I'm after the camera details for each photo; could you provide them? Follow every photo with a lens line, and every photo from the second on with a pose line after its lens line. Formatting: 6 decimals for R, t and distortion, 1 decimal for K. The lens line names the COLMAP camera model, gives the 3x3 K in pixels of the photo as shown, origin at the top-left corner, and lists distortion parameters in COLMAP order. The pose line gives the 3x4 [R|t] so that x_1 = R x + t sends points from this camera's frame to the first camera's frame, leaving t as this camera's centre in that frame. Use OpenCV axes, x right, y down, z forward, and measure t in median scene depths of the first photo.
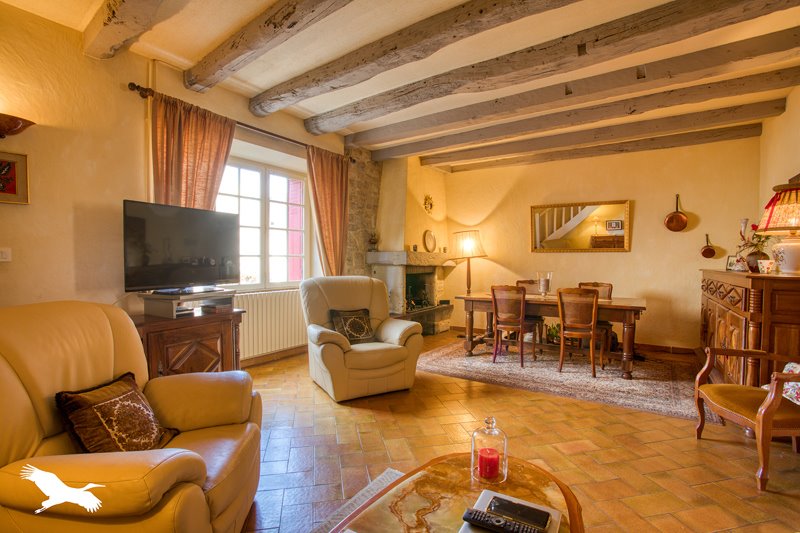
lens RADIAL K [[389.8, 0, 400.0], [0, 389.8, 266.5], [0, 0, 1]] dist [-0.000198, 0.000079]
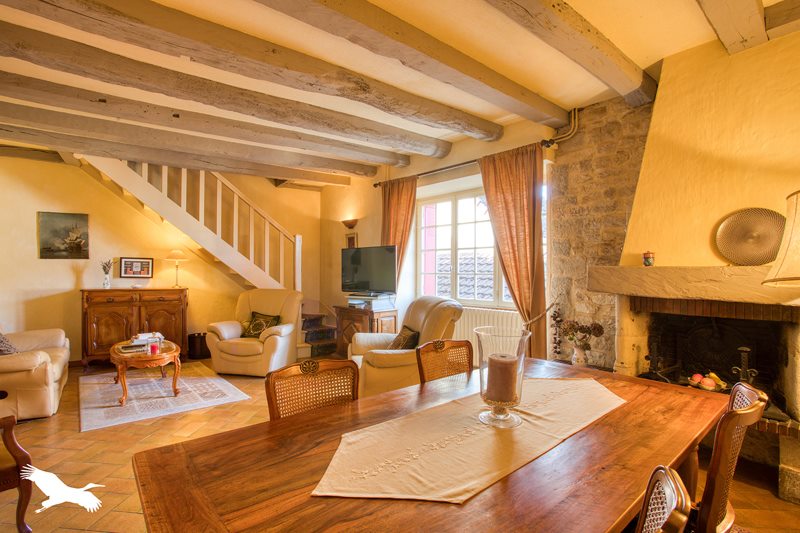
lens RADIAL K [[389.8, 0, 400.0], [0, 389.8, 266.5], [0, 0, 1]] dist [-0.000198, 0.000079]
pose [[-0.283444, 0.001095, -0.958988, 0.808985], [-0.005338, 0.999982, 0.002720, -0.047381], [0.958974, 0.005890, -0.283433, 1.175958]]
